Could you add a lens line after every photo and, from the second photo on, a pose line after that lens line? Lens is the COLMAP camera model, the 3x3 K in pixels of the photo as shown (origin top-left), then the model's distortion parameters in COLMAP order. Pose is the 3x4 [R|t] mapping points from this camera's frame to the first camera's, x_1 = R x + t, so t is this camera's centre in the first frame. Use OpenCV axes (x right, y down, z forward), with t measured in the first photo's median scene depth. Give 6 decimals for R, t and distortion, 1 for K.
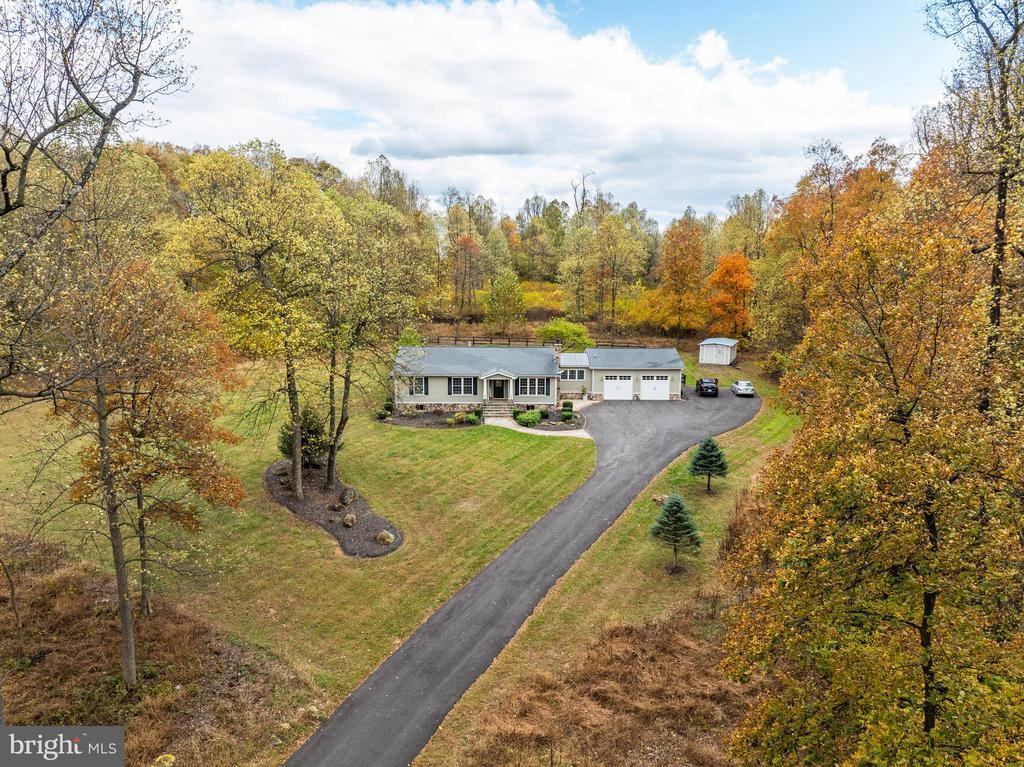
lens RADIAL K [[724.7, 0, 512.0], [0, 724.7, 383.5], [0, 0, 1]] dist [-0.032811, -0.006906]
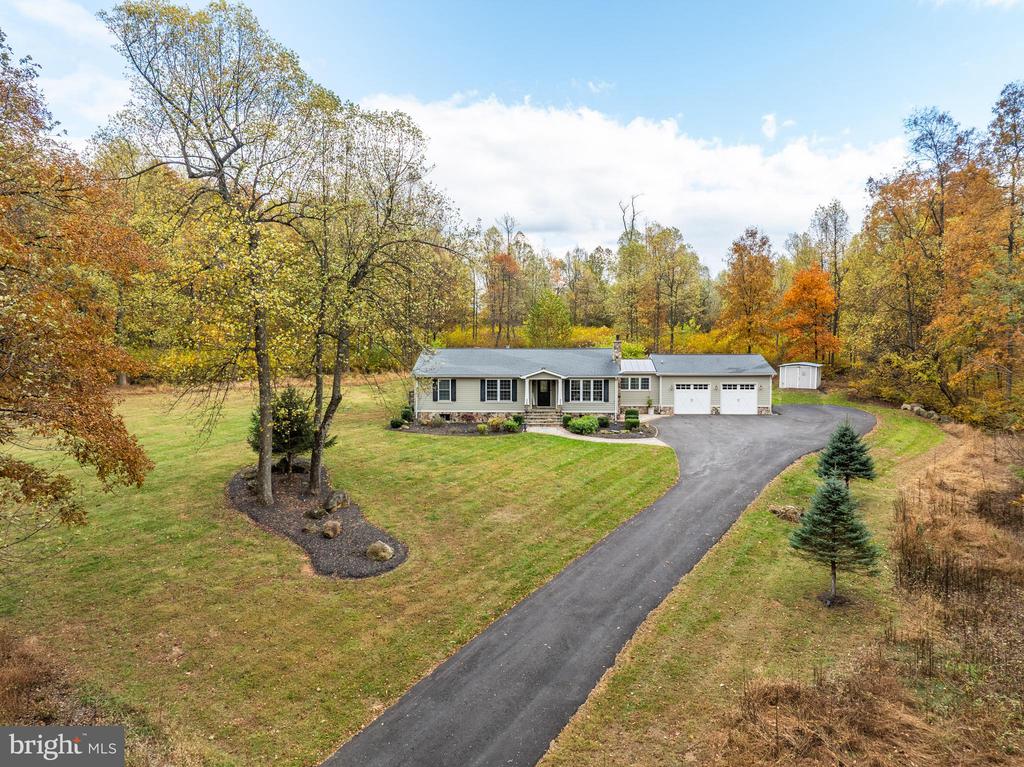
lens RADIAL K [[724.7, 0, 512.0], [0, 724.7, 383.5], [0, 0, 1]] dist [-0.032811, -0.006906]
pose [[0.998609, -0.003227, -0.052627, -0.013228], [-0.002496, 0.994113, -0.108319, 0.093302], [0.052667, 0.108300, 0.992722, 0.234904]]
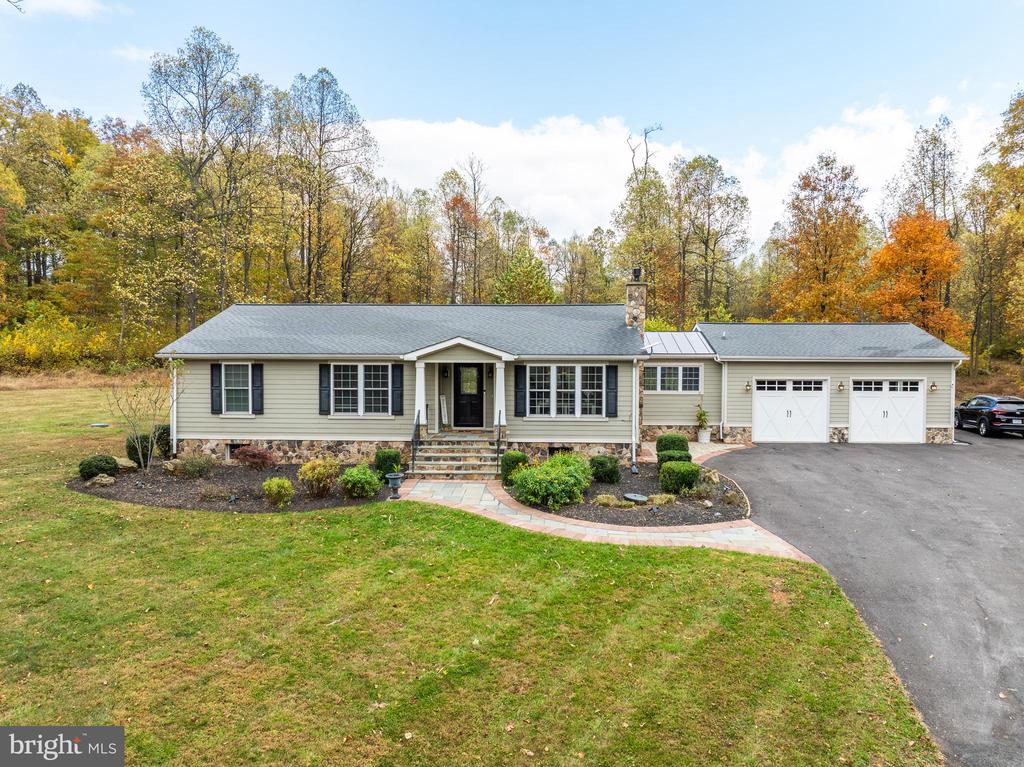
lens RADIAL K [[729.1, 0, 512.0], [0, 729.1, 383.5], [0, 0, 1]] dist [-0.041464, 0.003949]
pose [[0.998550, -0.000571, -0.053827, 0.024184], [-0.005972, 0.992596, -0.121314, 0.047687], [0.053498, 0.121460, 0.991154, 0.748026]]
